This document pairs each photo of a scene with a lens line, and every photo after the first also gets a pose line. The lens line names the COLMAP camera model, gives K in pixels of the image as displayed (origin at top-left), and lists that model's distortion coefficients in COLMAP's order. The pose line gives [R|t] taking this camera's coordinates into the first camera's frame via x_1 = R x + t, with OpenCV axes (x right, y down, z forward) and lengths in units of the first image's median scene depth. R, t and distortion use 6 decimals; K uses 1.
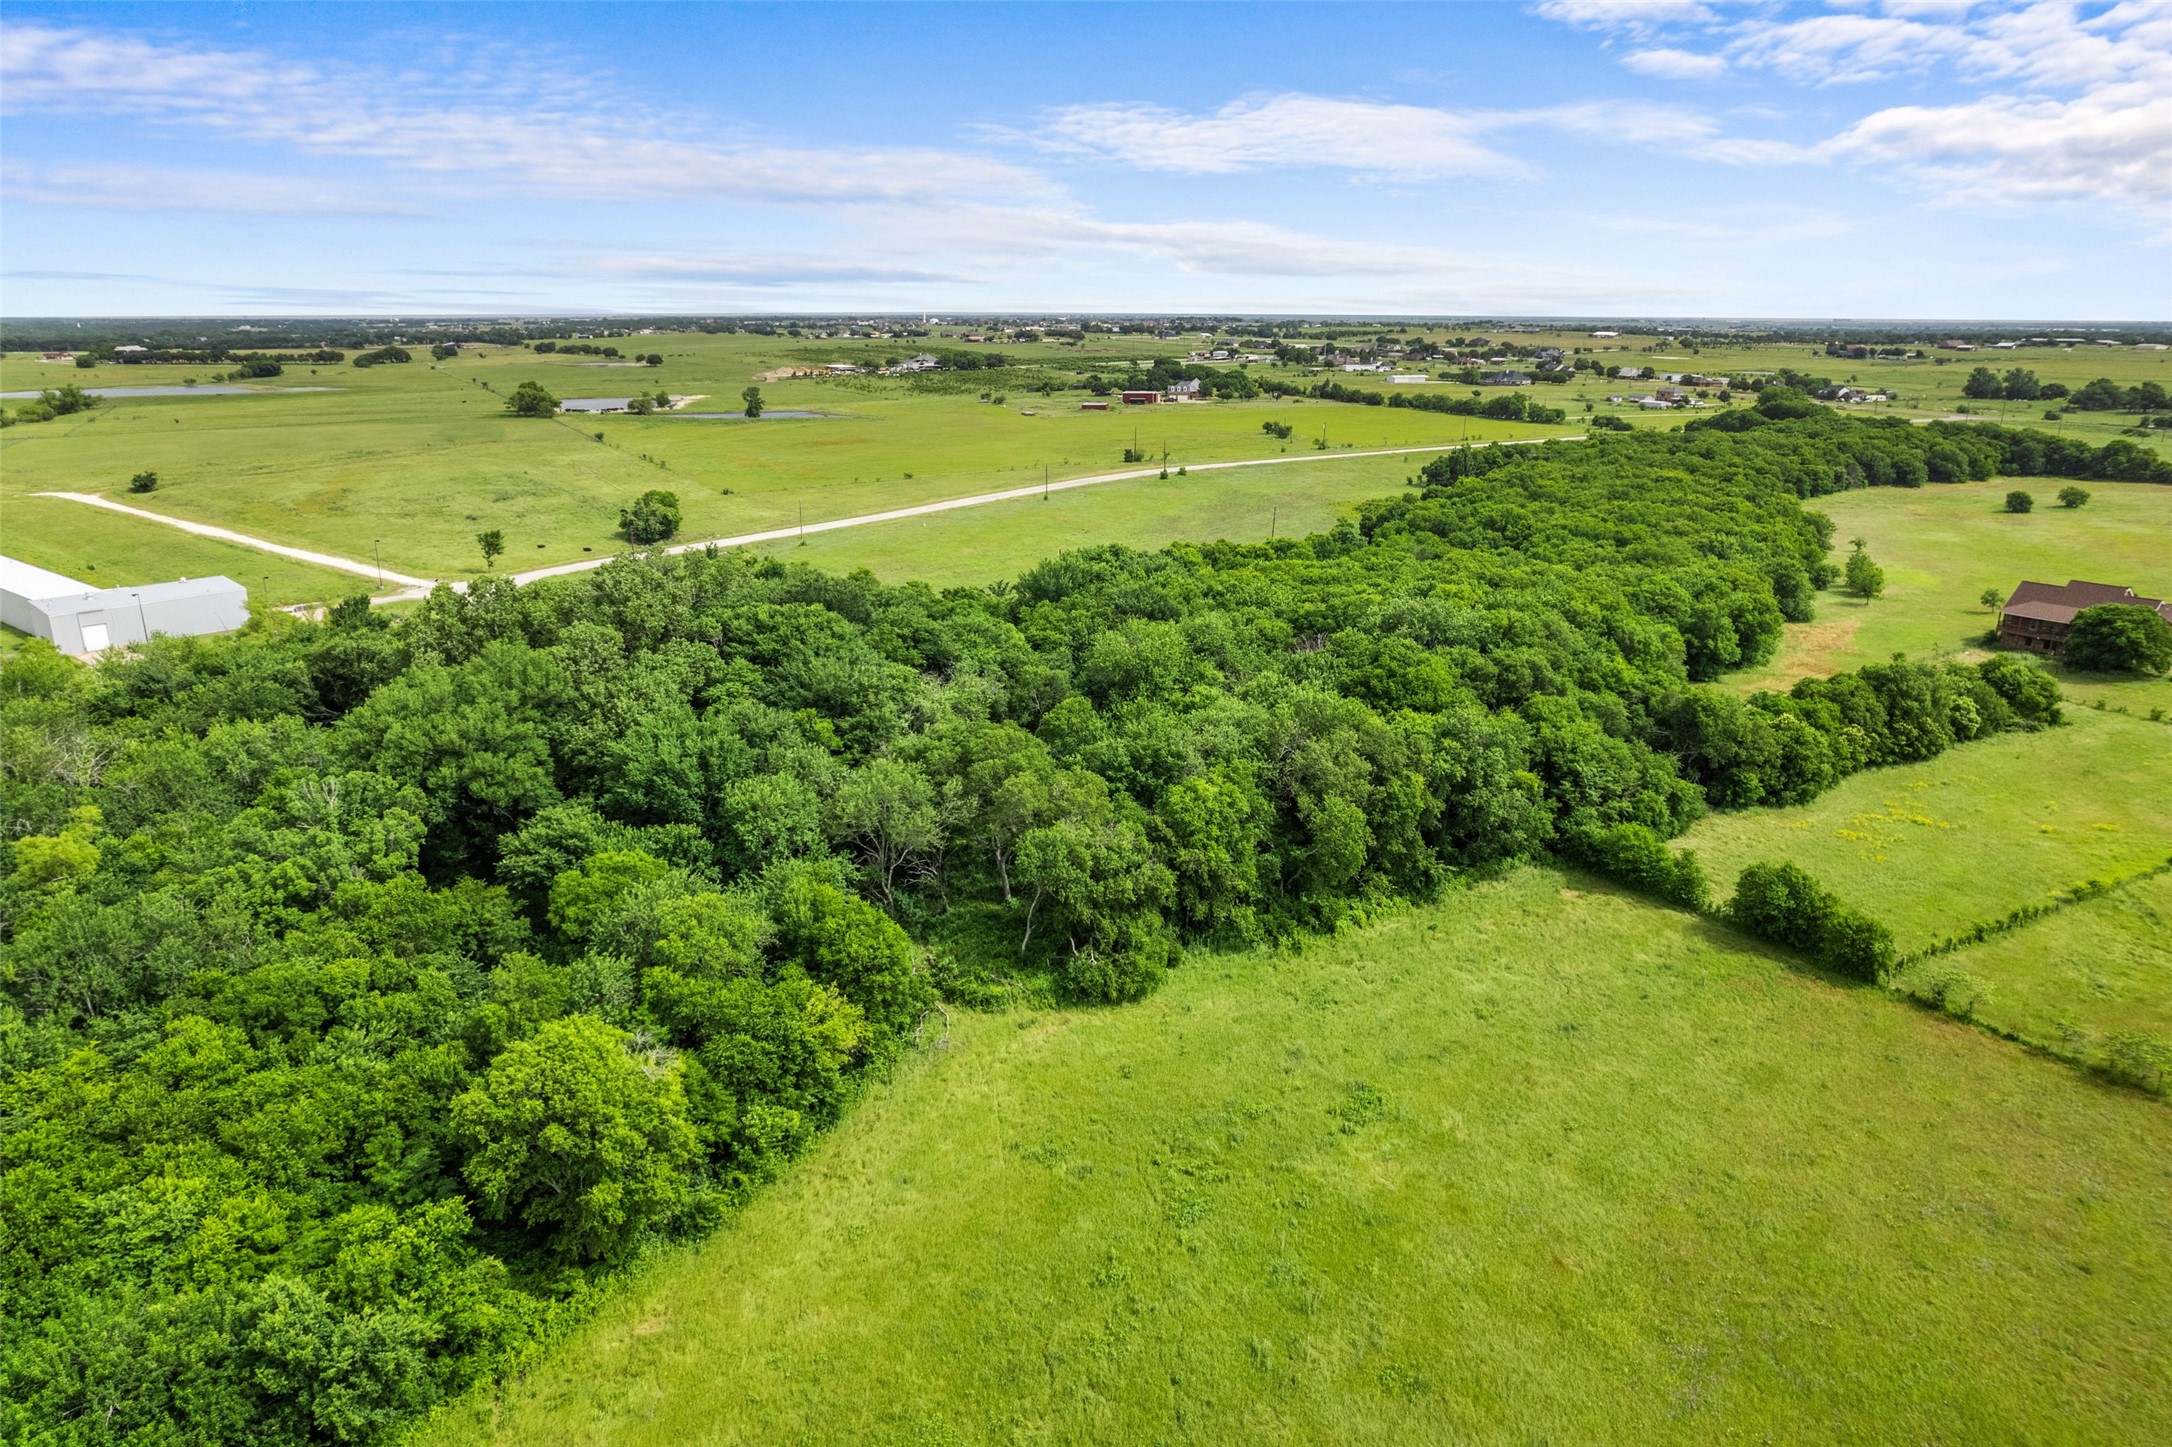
lens RADIAL K [[1389.4, 0, 1088.1], [0, 1389.4, 730.4], [0, 0, 1]] dist [-0.076945, 0.068217]
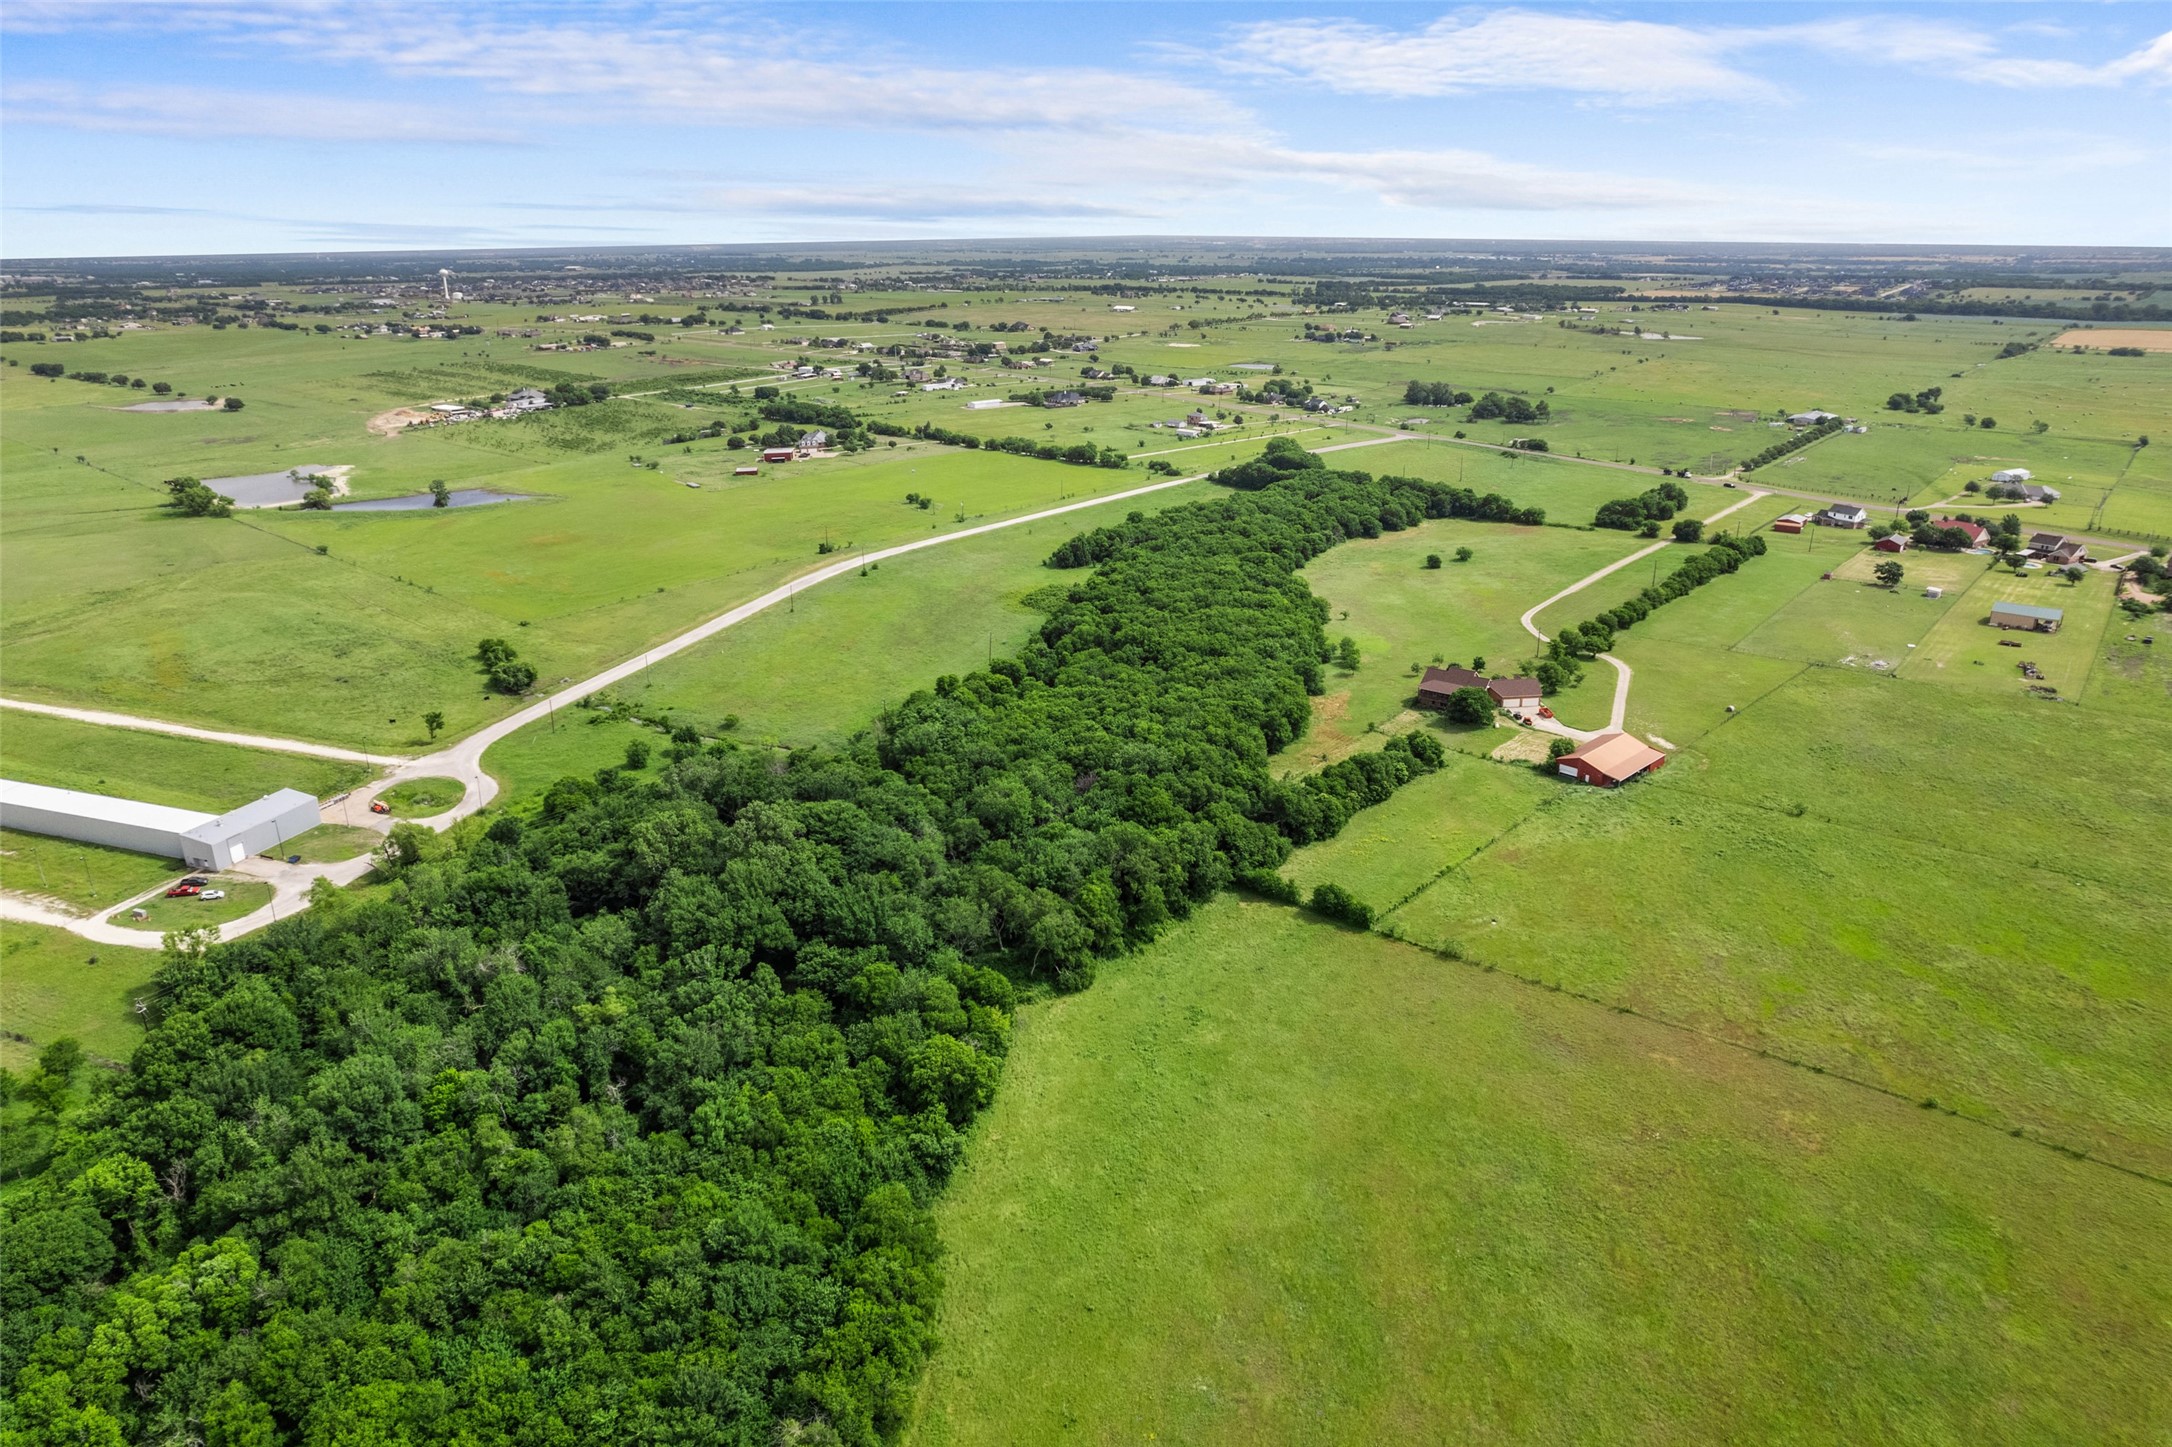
lens RADIAL K [[1393.6, 0, 1090.6], [0, 1393.6, 714.8], [0, 0, 1]] dist [-0.075995, 0.066355]
pose [[0.943019, -0.117700, 0.311225, -0.421029], [0.104441, 0.992780, 0.058994, -0.265077], [-0.315921, -0.023128, 0.948503, -0.805975]]
